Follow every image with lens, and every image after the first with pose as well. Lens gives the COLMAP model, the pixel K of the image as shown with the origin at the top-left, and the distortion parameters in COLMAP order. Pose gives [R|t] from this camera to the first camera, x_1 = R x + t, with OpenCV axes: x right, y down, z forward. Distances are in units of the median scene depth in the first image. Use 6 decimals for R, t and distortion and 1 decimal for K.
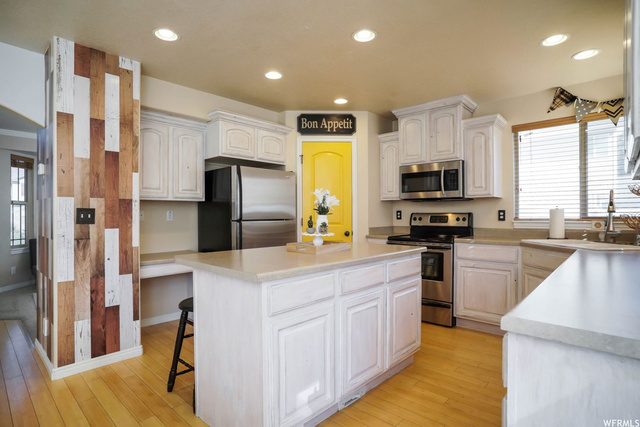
lens RADIAL K [[337.8, 0, 320.0], [0, 337.8, 213.5], [0, 0, 1]] dist [-0.071315, 0.034307]
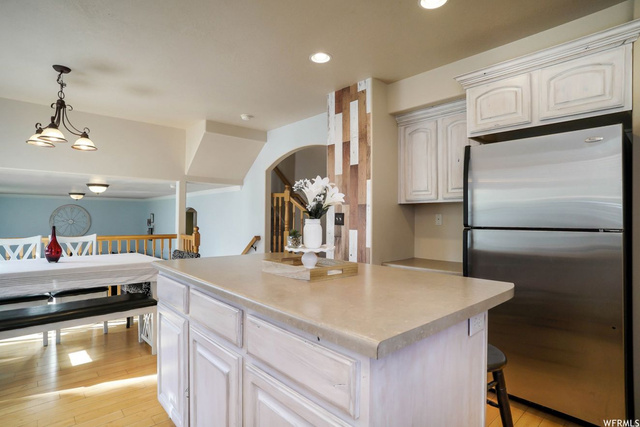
lens RADIAL K [[337.8, 0, 320.0], [0, 337.8, 213.5], [0, 0, 1]] dist [-0.071315, 0.034307]
pose [[-0.103985, -0.012116, -0.994505, 0.448743], [-0.004392, 0.999922, -0.011723, 0.001472], [0.994569, 0.003149, -0.104030, 0.763378]]
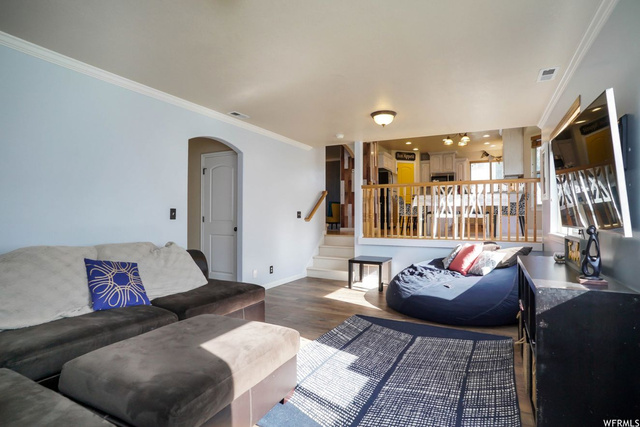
lens RADIAL K [[337.8, 0, 320.0], [0, 337.8, 213.5], [0, 0, 1]] dist [-0.071315, 0.034307]
pose [[0.963521, 0.003630, 0.267608, -1.569105], [-0.002741, 0.999989, -0.003695, 0.224312], [-0.267618, 0.002827, 0.963521, -1.579930]]
